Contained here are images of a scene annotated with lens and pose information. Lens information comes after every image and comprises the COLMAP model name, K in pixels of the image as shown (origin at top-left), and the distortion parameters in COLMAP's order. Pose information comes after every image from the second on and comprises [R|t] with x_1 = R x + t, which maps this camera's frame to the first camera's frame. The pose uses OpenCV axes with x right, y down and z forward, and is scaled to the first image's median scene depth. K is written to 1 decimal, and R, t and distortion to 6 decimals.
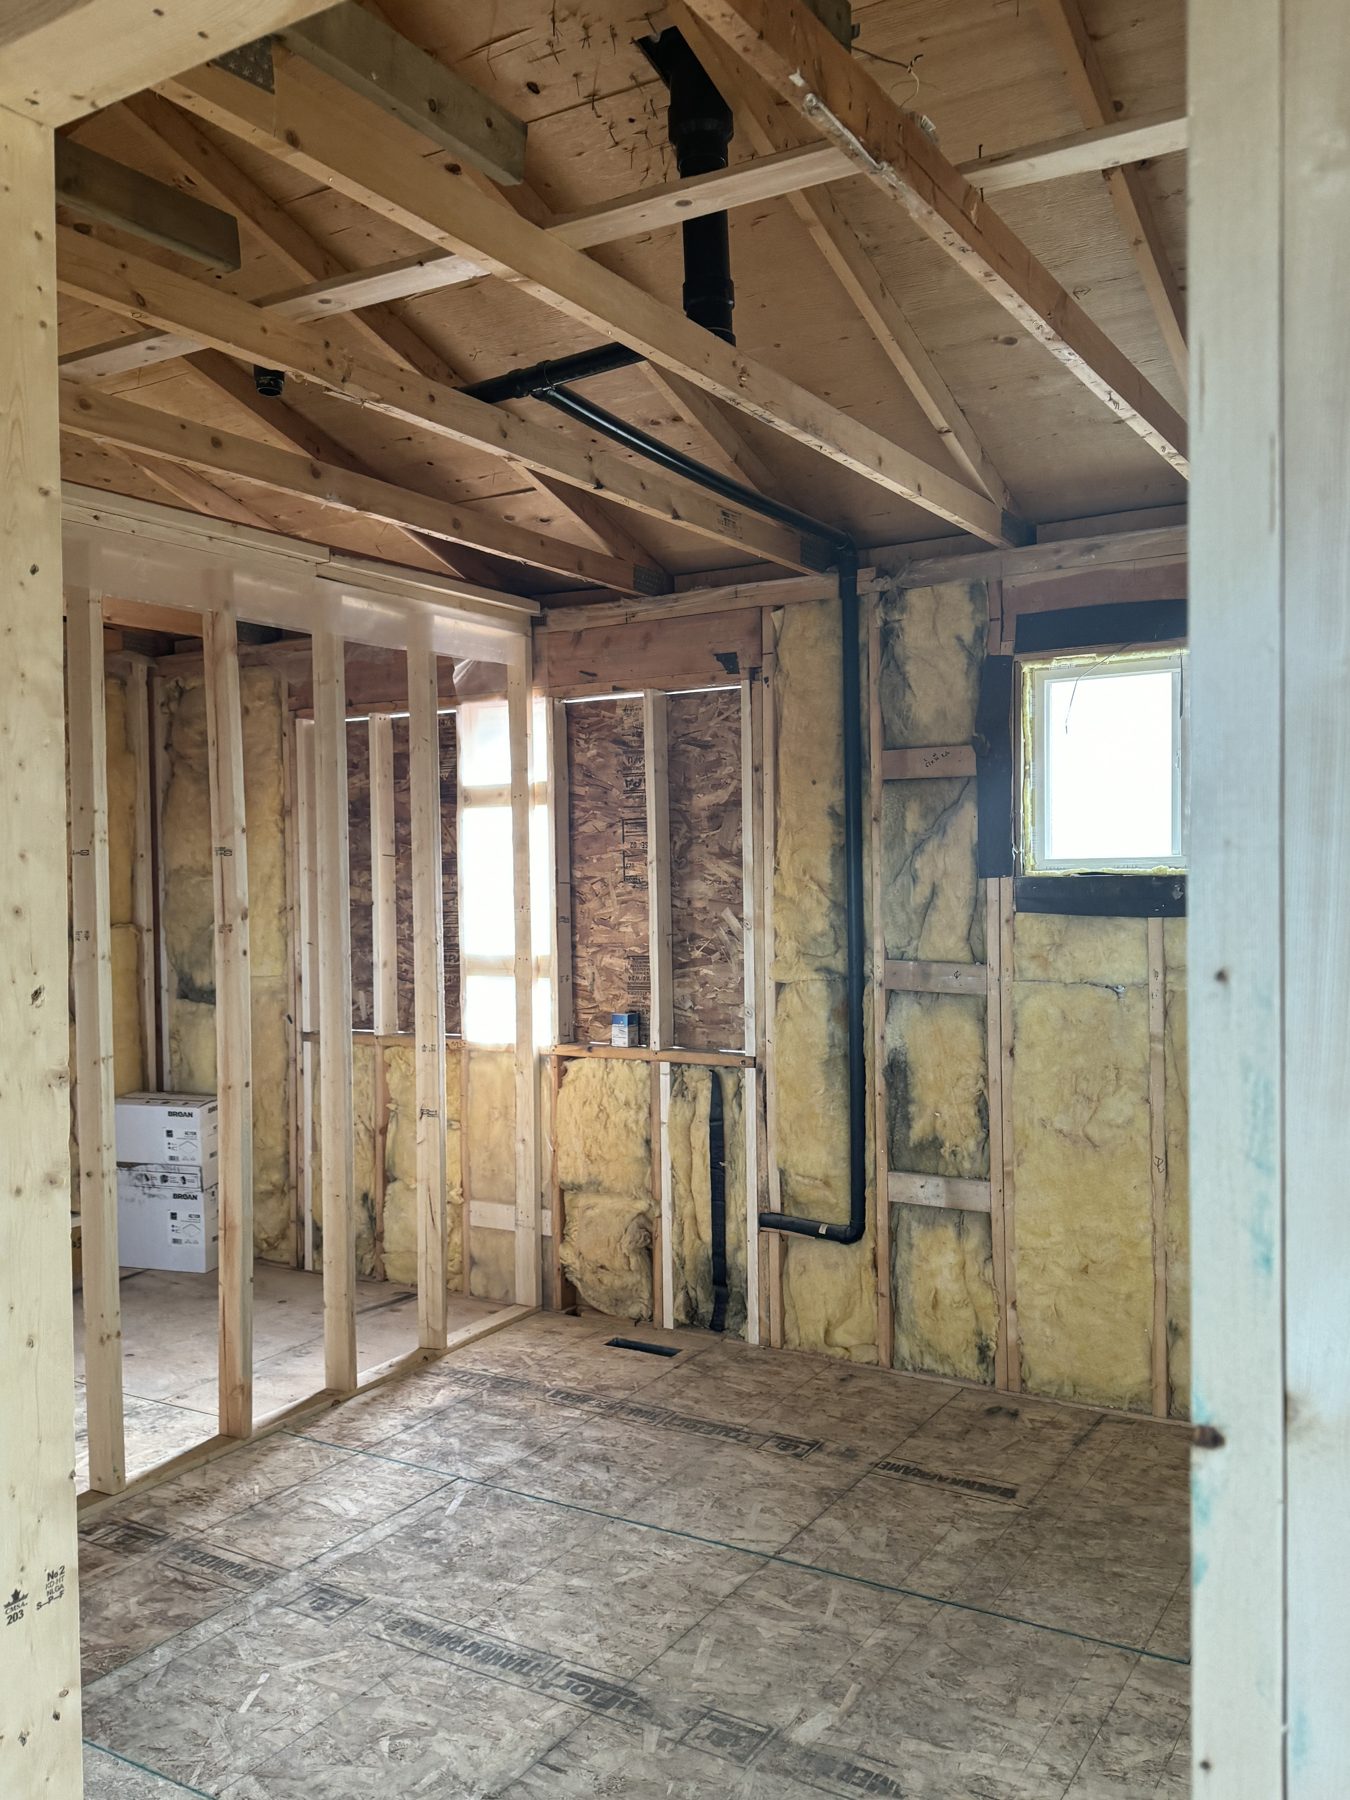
lens RADIAL K [[1463.8, 0, 675.0], [0, 1463.8, 900.0], [0, 0, 1]] dist [0.168772, -0.305377]
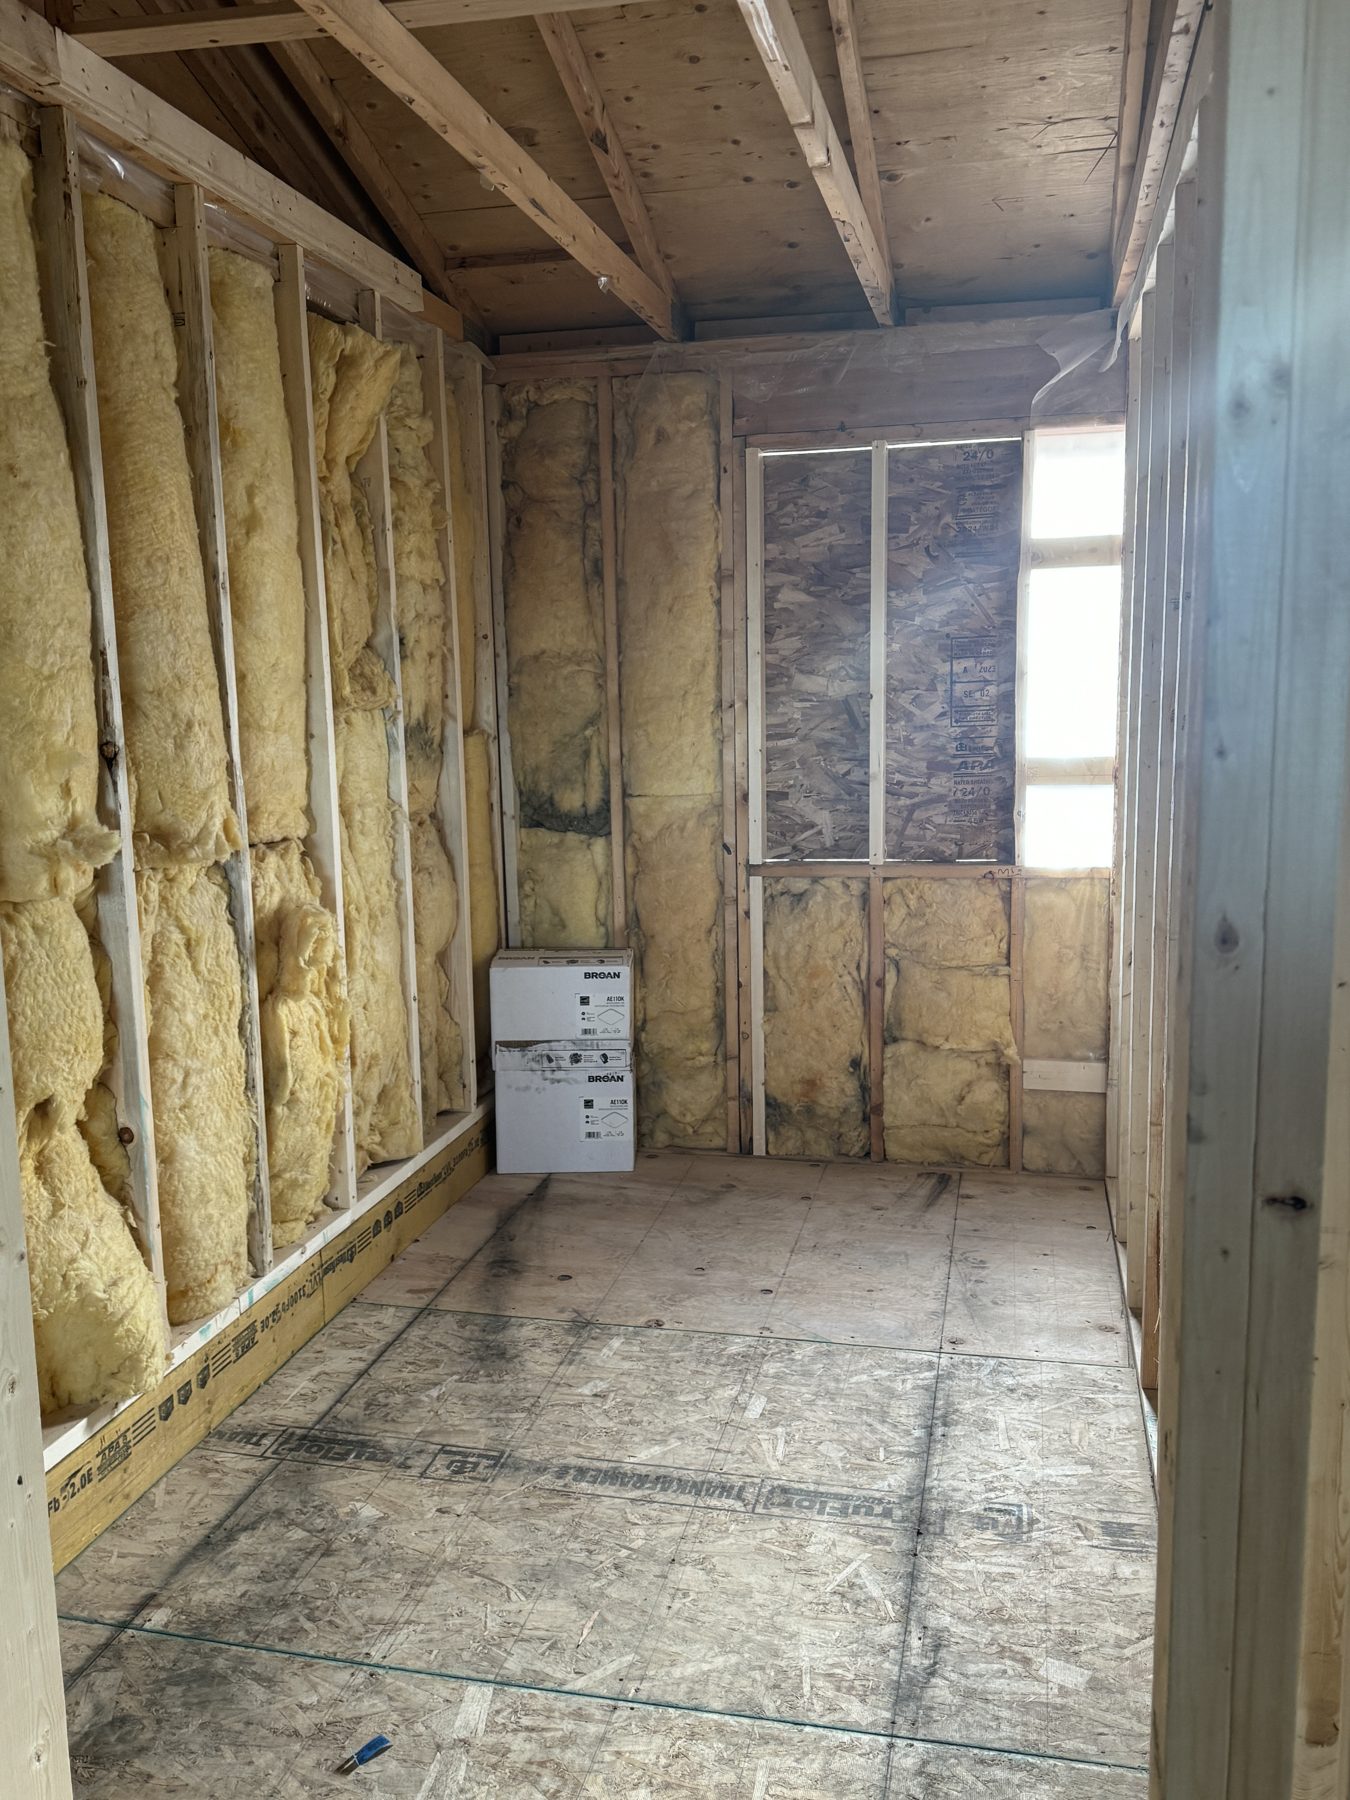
lens RADIAL K [[1463.8, 0, 675.0], [0, 1463.8, 900.0], [0, 0, 1]] dist [0.168772, -0.305377]
pose [[0.947981, -0.047615, 0.314744, -0.533103], [0.008649, 0.992237, 0.124057, 0.010996], [-0.318208, -0.114882, 0.941034, 0.275845]]
